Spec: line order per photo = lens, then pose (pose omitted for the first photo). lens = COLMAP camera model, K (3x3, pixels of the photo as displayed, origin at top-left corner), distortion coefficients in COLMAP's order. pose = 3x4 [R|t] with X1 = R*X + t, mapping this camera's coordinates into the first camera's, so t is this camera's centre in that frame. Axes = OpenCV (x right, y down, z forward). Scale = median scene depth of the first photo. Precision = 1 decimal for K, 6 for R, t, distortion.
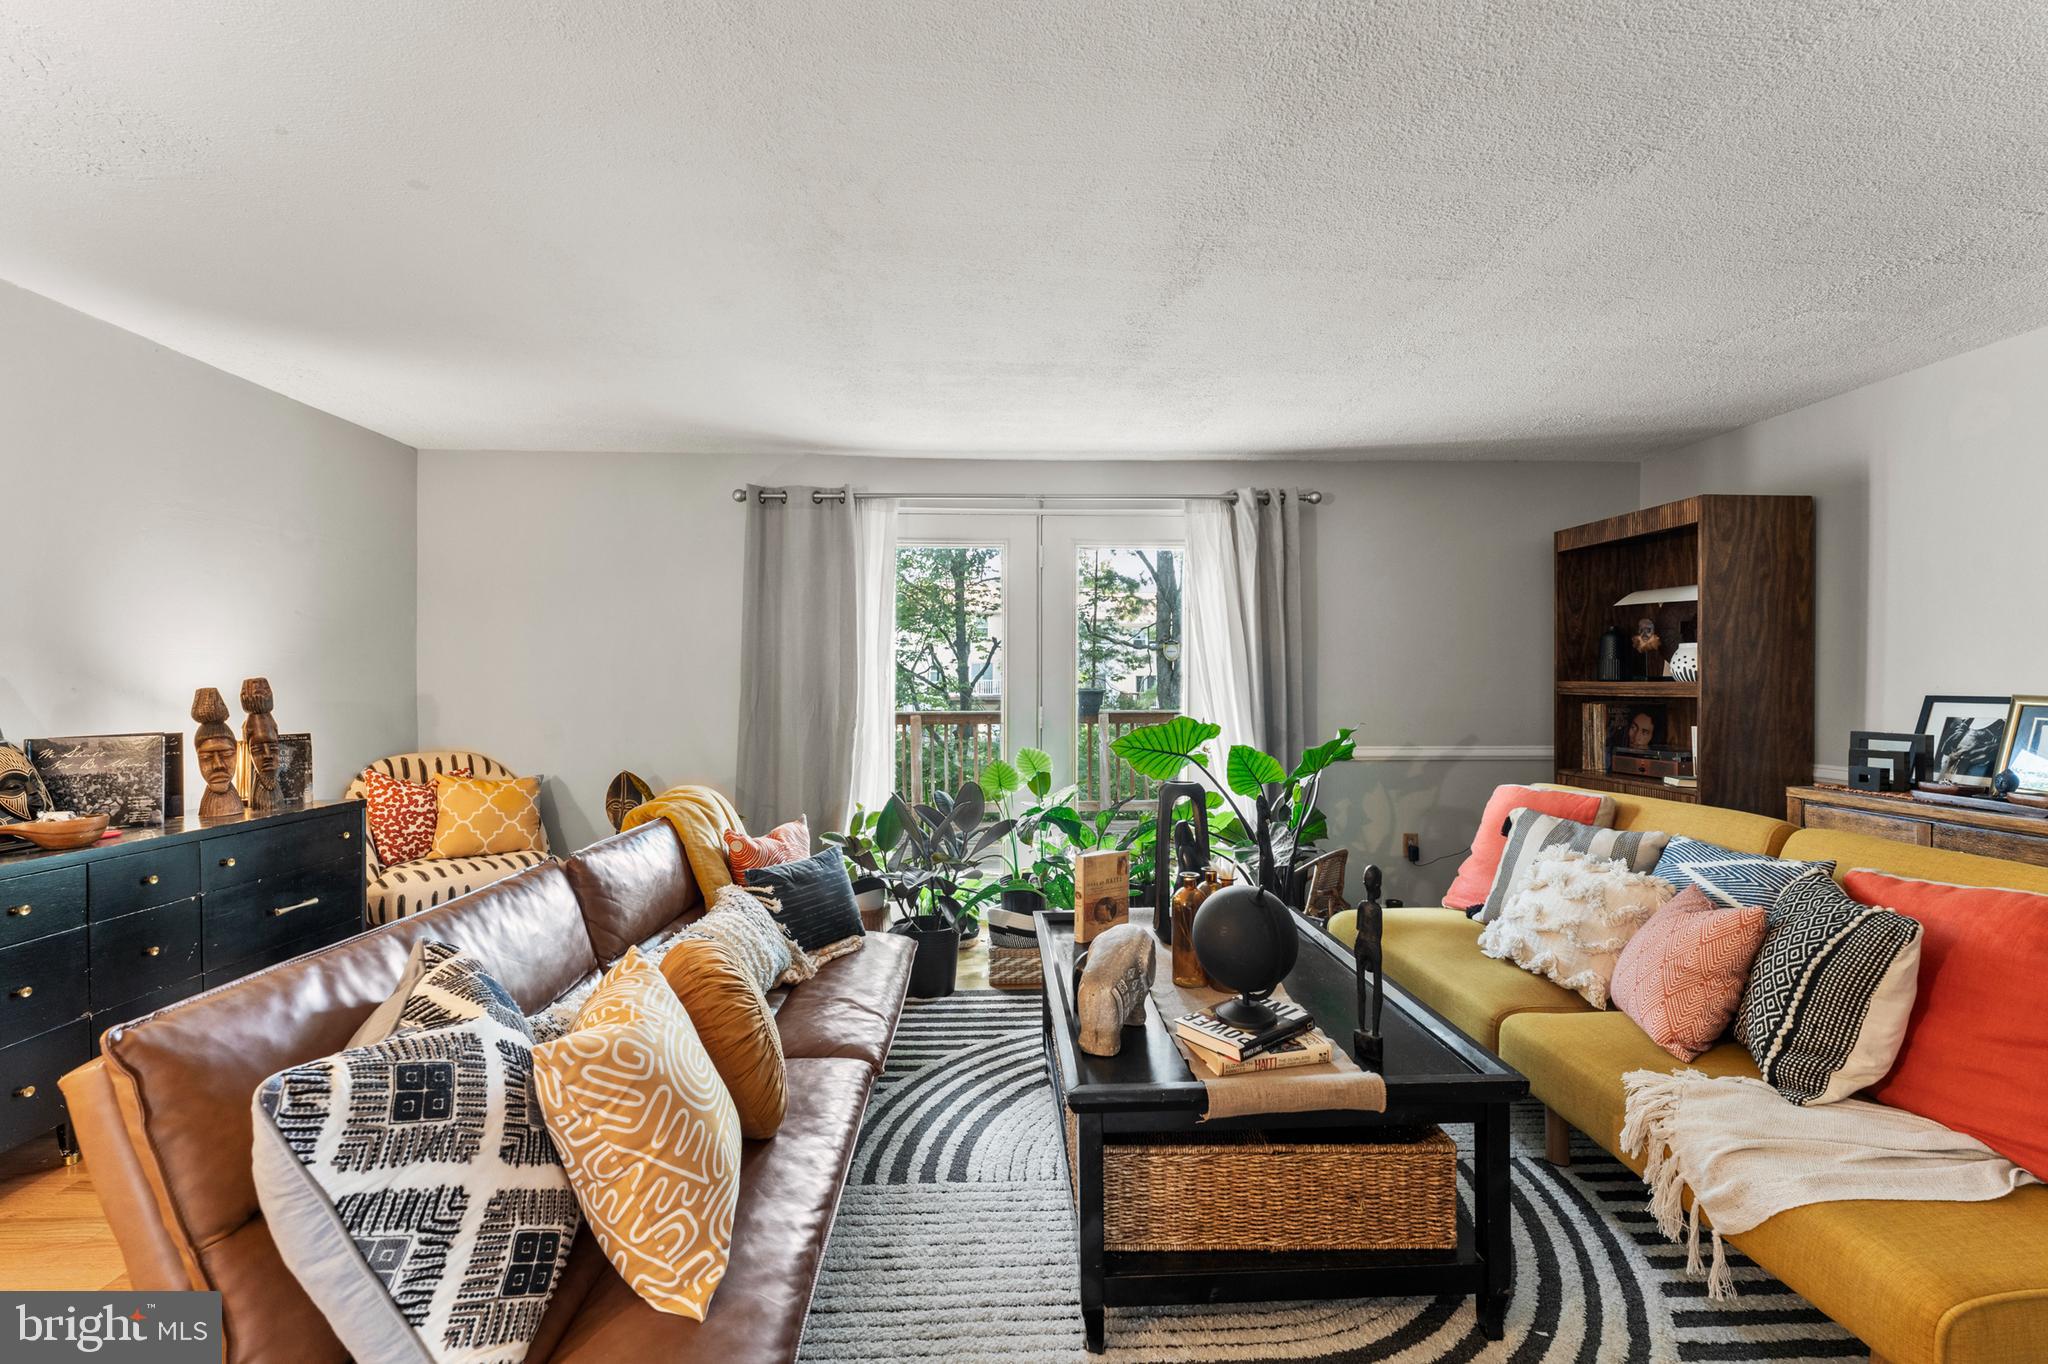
lens RADIAL K [[823.0, 0, 1009.9], [0, 823.0, 686.8], [0, 0, 1]] dist [0.003595, -0.000605]
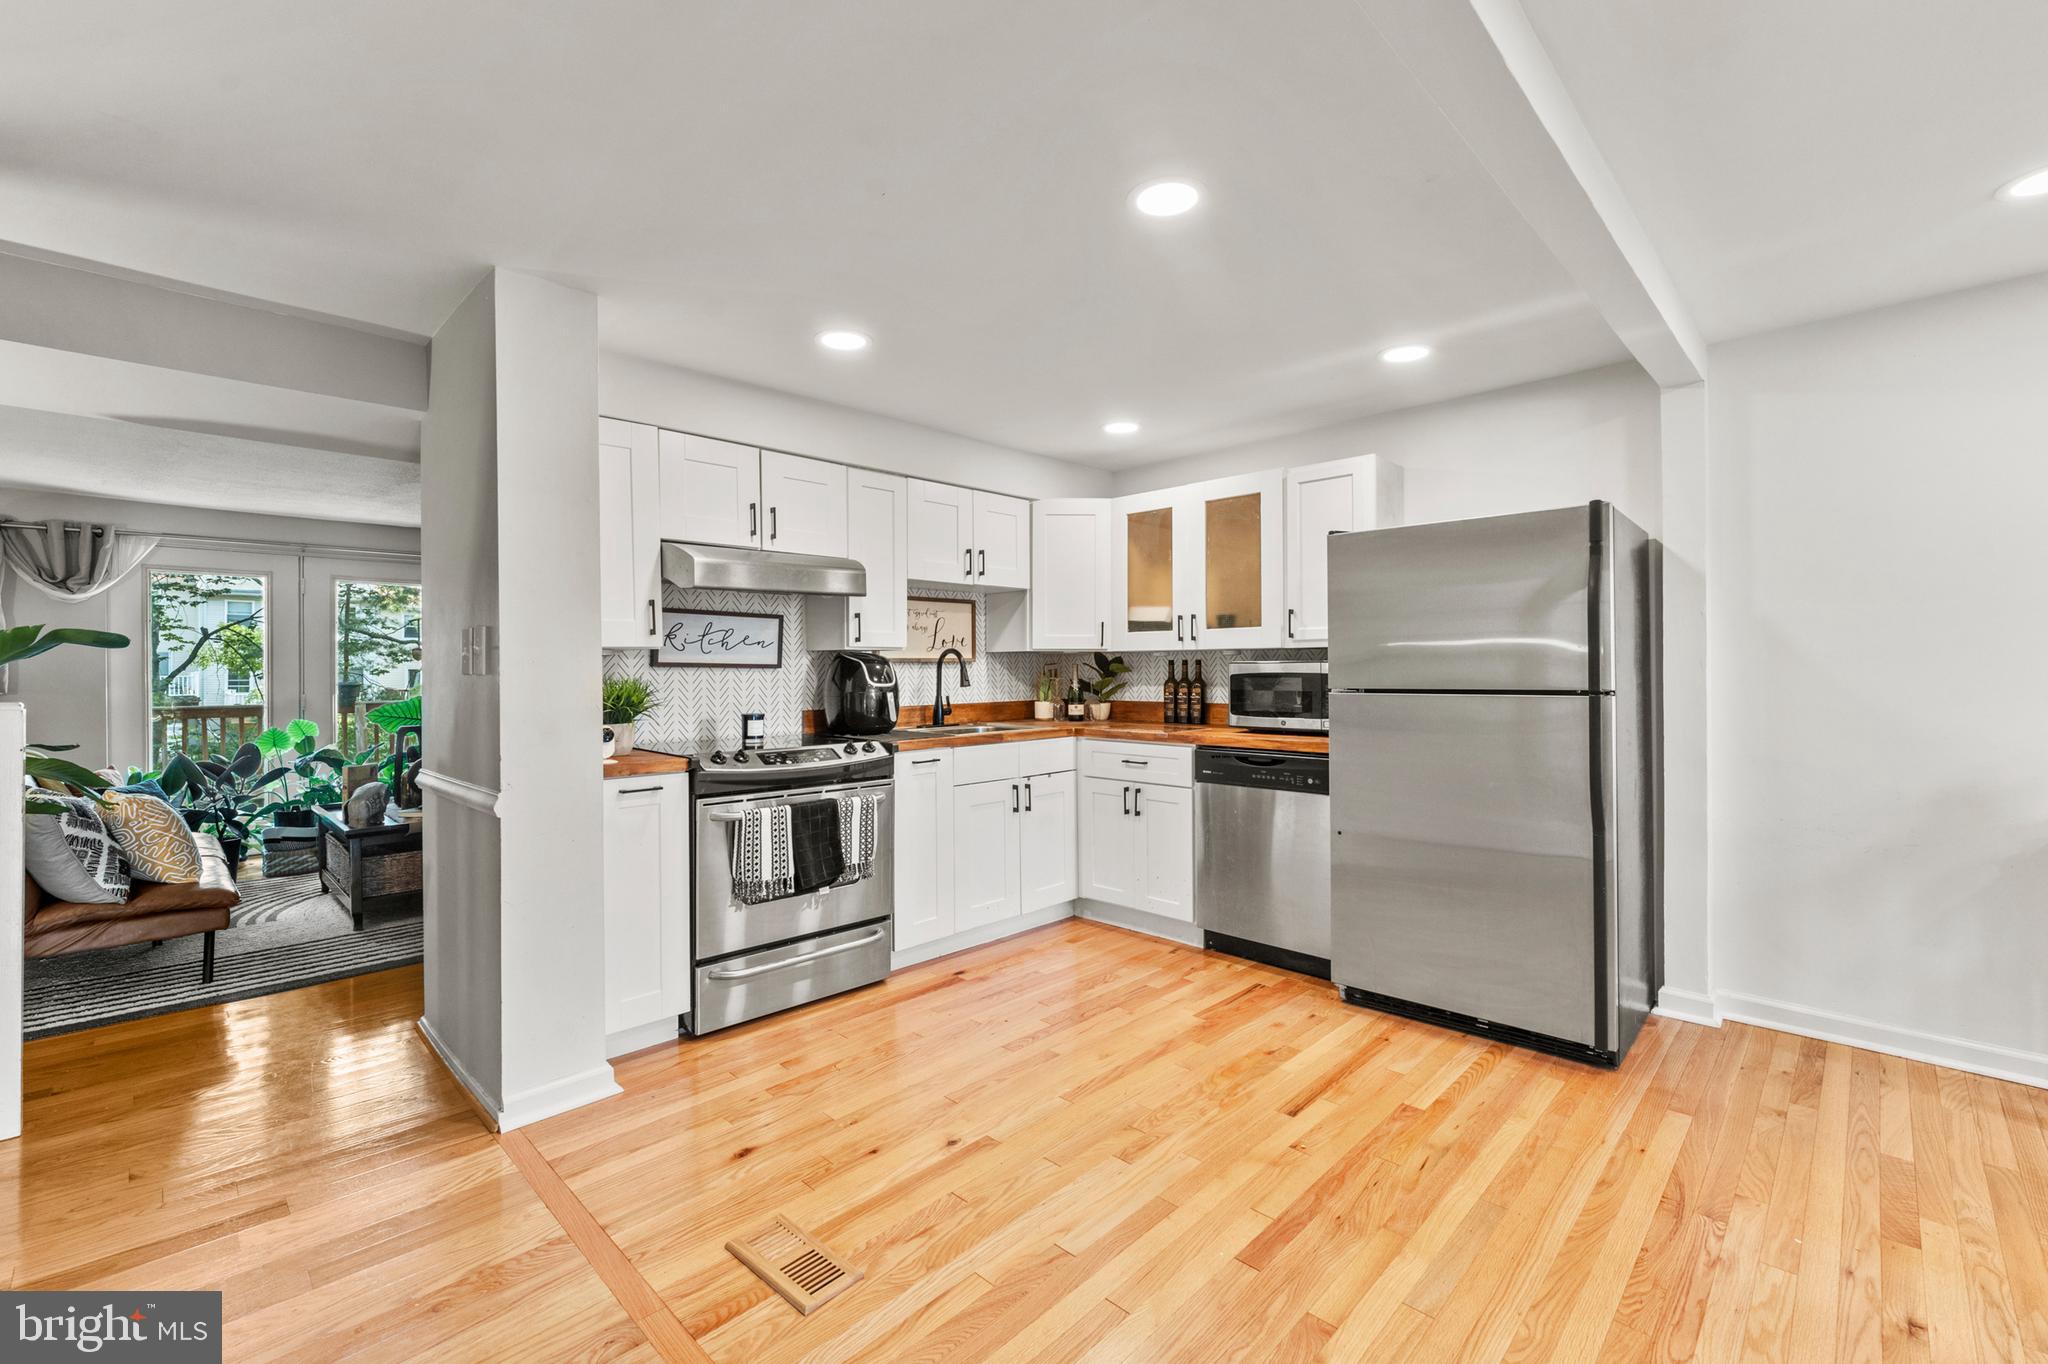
lens RADIAL K [[859.8, 0, 1032.0], [0, 859.8, 671.8], [0, 0, 1]] dist [0.004583, 0.000526]
pose [[0.714069, -0.006653, 0.700044, -0.129502], [0.012397, 0.999918, -0.003142, 0.007164], [-0.699965, 0.010922, 0.714093, -1.134544]]
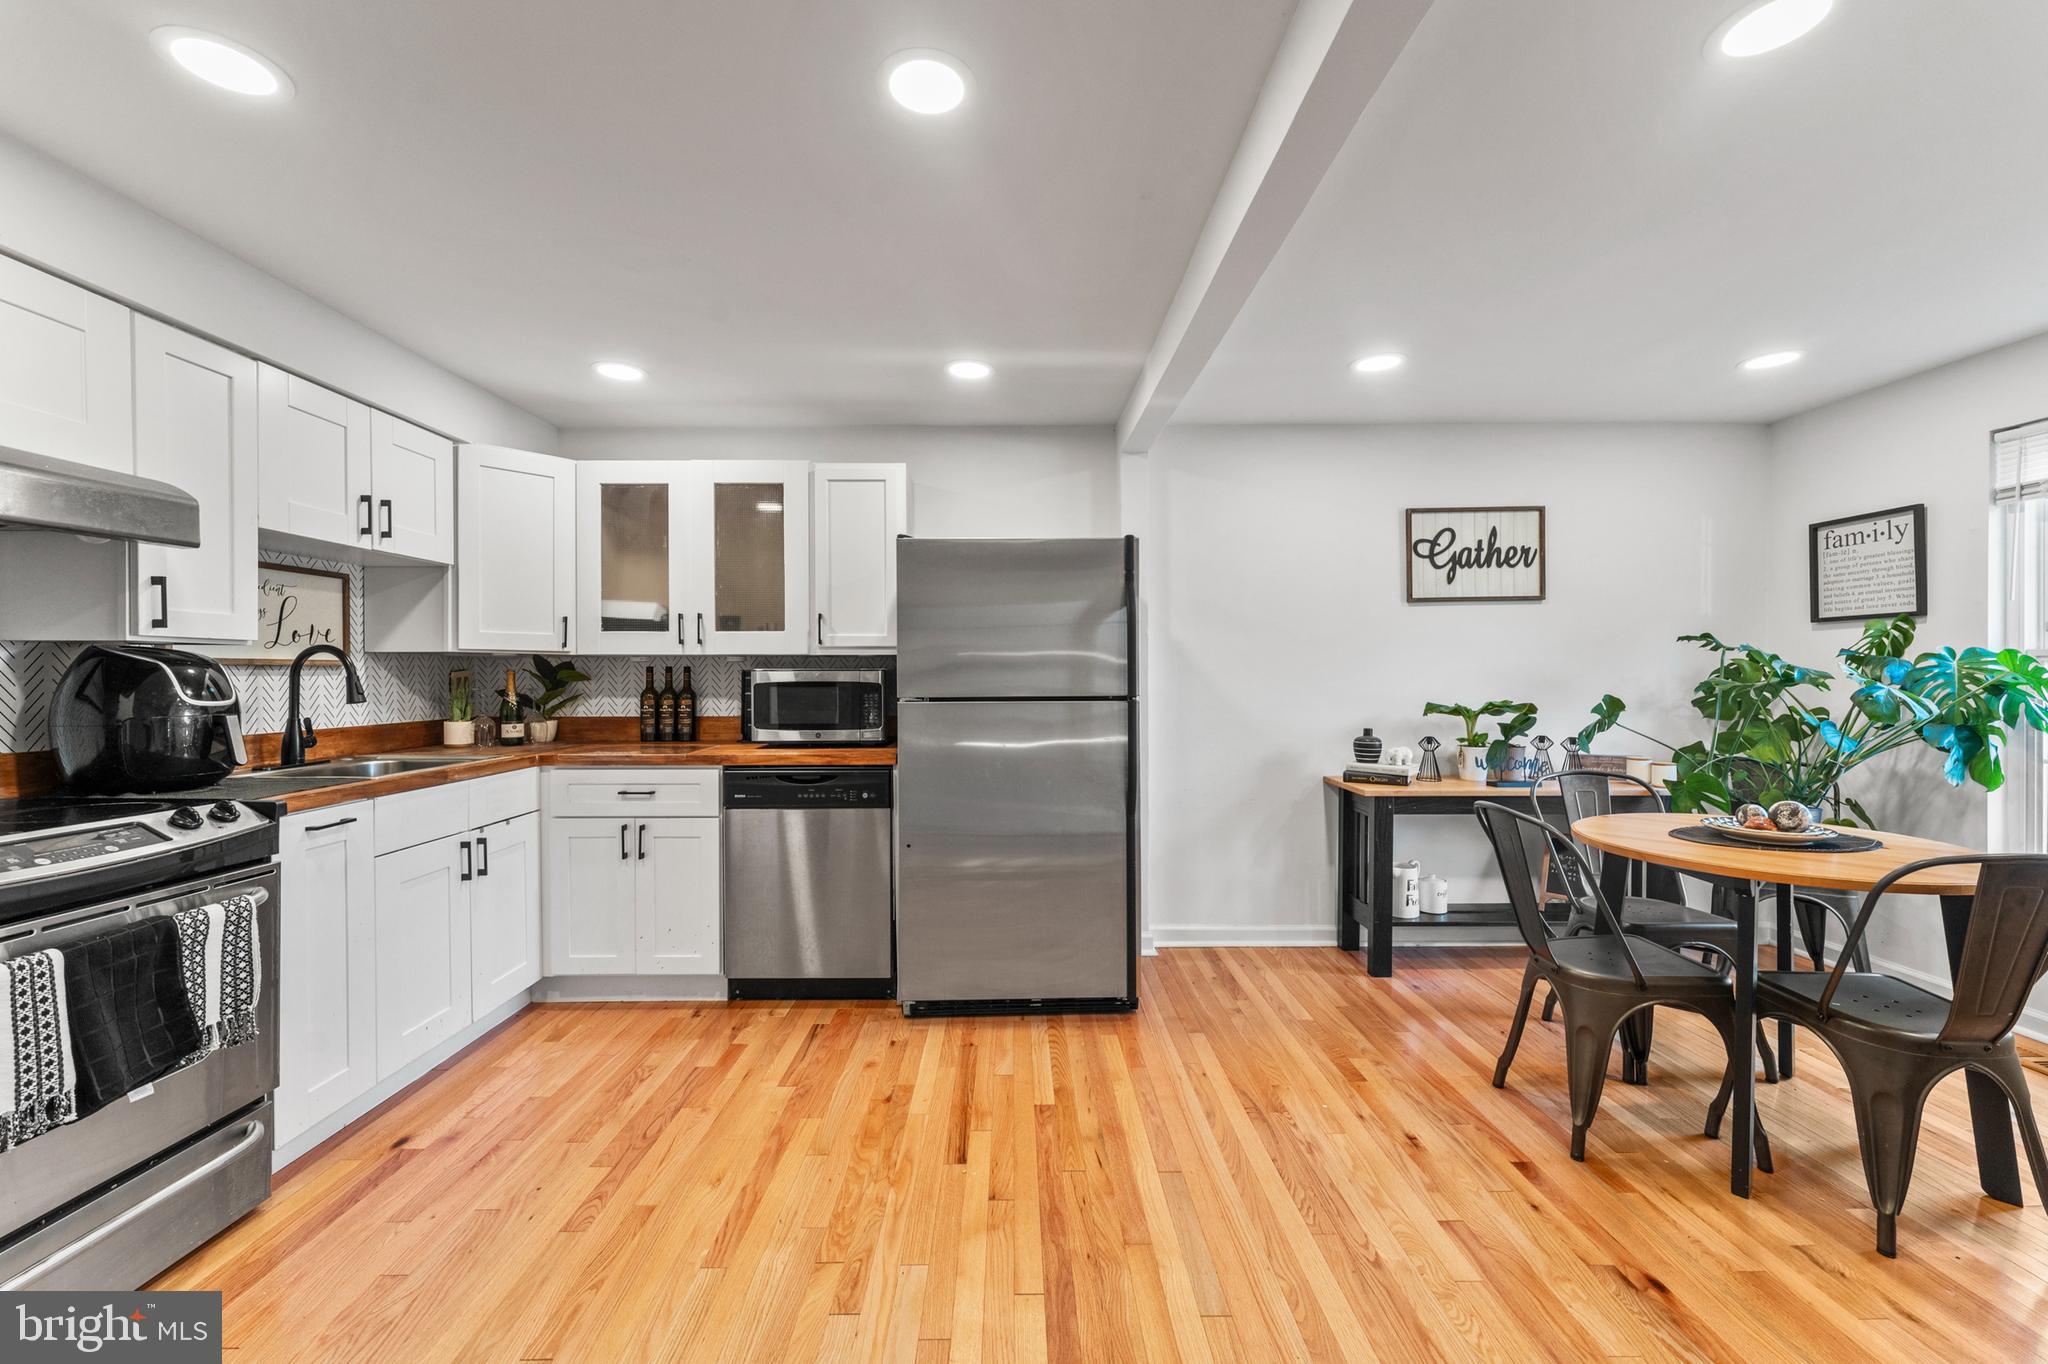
lens RADIAL K [[823.0, 0, 1023.3], [0, 823.0, 684.4], [0, 0, 1]] dist [0.003595, -0.000605]
pose [[0.021208, -0.011878, 0.999705, -0.100473], [0.010445, 0.999877, 0.011658, 0.002964], [-0.999721, 0.010194, 0.021329, -0.815289]]
